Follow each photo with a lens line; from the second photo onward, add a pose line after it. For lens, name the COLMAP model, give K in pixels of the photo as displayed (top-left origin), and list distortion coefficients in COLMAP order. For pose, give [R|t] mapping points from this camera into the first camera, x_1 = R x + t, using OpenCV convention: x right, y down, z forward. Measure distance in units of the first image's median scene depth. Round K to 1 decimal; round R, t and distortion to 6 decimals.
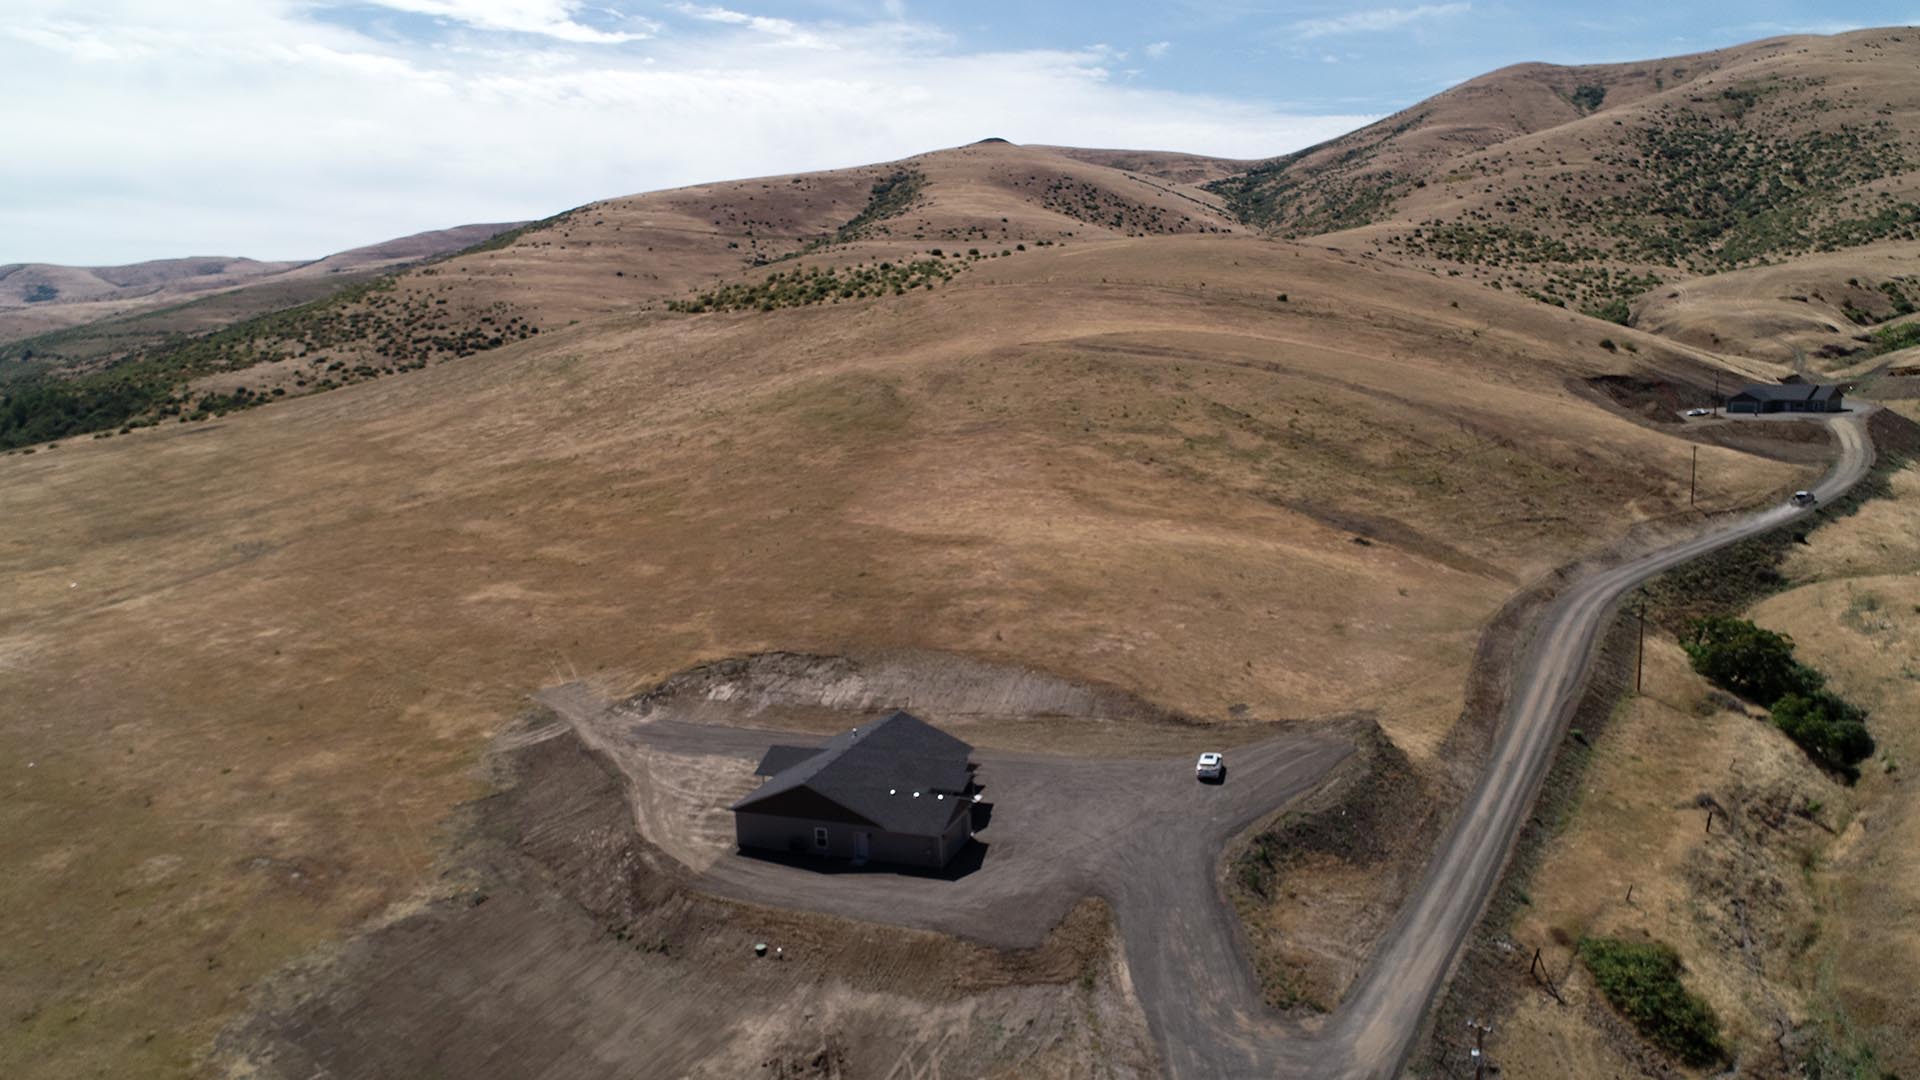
lens RADIAL K [[1279.1, 0, 960.4], [0, 1279.1, 541.4], [0, 0, 1]] dist [-0.000201, -0.005583]
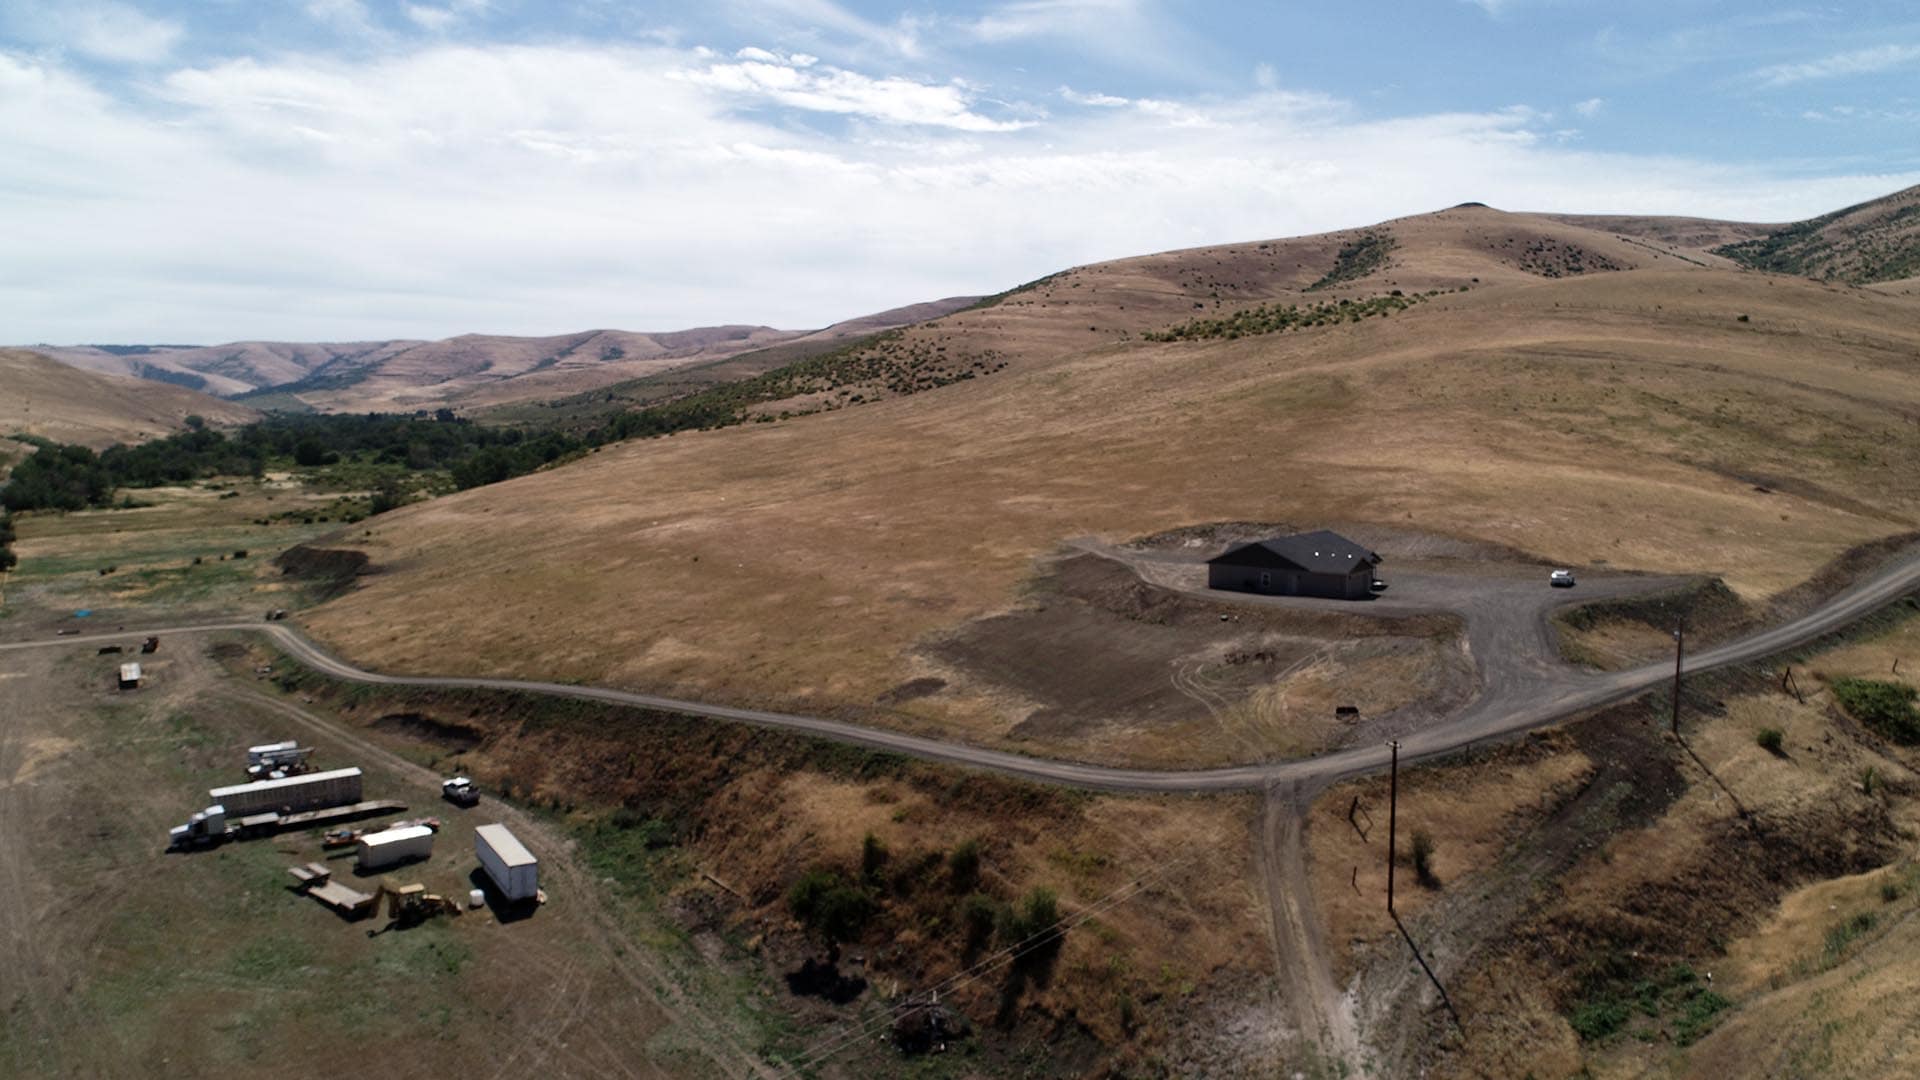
lens RADIAL K [[1279.1, 0, 959.6], [0, 1279.1, 539.1], [0, 0, 1]] dist [-0.000201, -0.005583]
pose [[0.939543, 0.063967, -0.336404, 0.020832], [-0.083574, 0.995525, -0.044115, 0.103338], [0.332076, 0.069563, 0.940684, -0.200352]]
